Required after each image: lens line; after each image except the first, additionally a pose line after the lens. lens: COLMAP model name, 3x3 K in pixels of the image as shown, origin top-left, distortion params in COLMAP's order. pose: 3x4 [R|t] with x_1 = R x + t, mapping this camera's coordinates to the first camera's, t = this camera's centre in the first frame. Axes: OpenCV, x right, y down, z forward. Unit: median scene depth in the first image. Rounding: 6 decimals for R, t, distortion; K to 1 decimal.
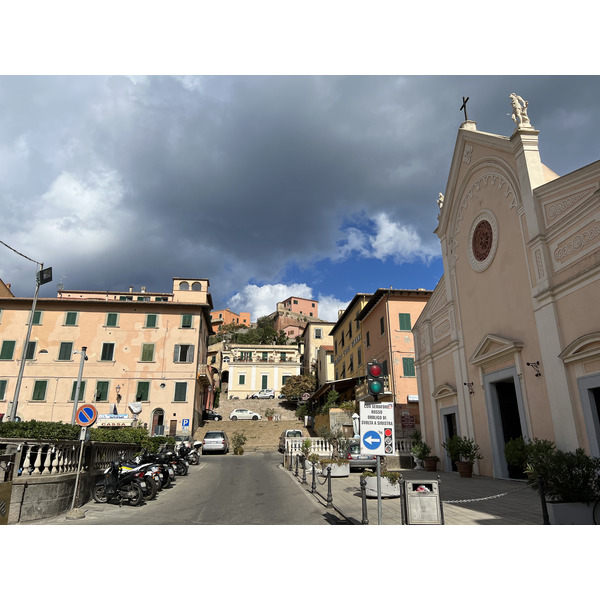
lens RADIAL K [[456.8, 0, 317.4], [0, 456.8, 299.6], [0, 0, 1]] dist [0.012800, -0.002092]
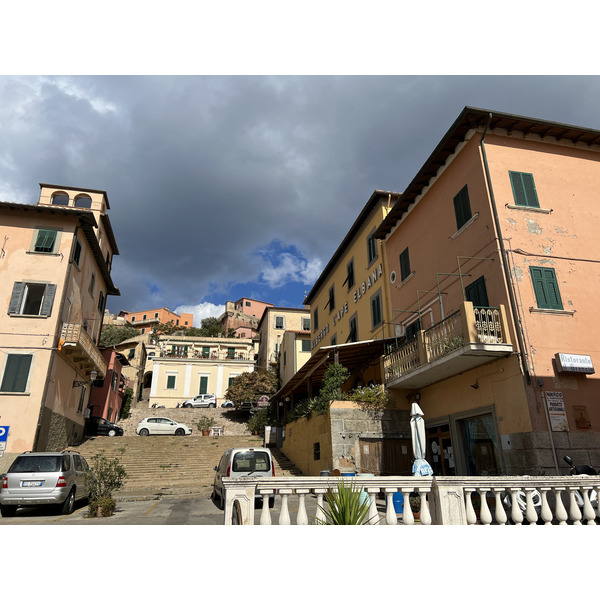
lens RADIAL K [[456.8, 0, 317.4], [0, 456.8, 299.6], [0, 0, 1]] dist [0.012800, -0.002092]
pose [[0.993920, 0.031431, 0.105519, -0.020886], [-0.026289, 0.998415, -0.049768, 0.090514], [-0.106916, 0.046691, 0.993171, 0.307942]]
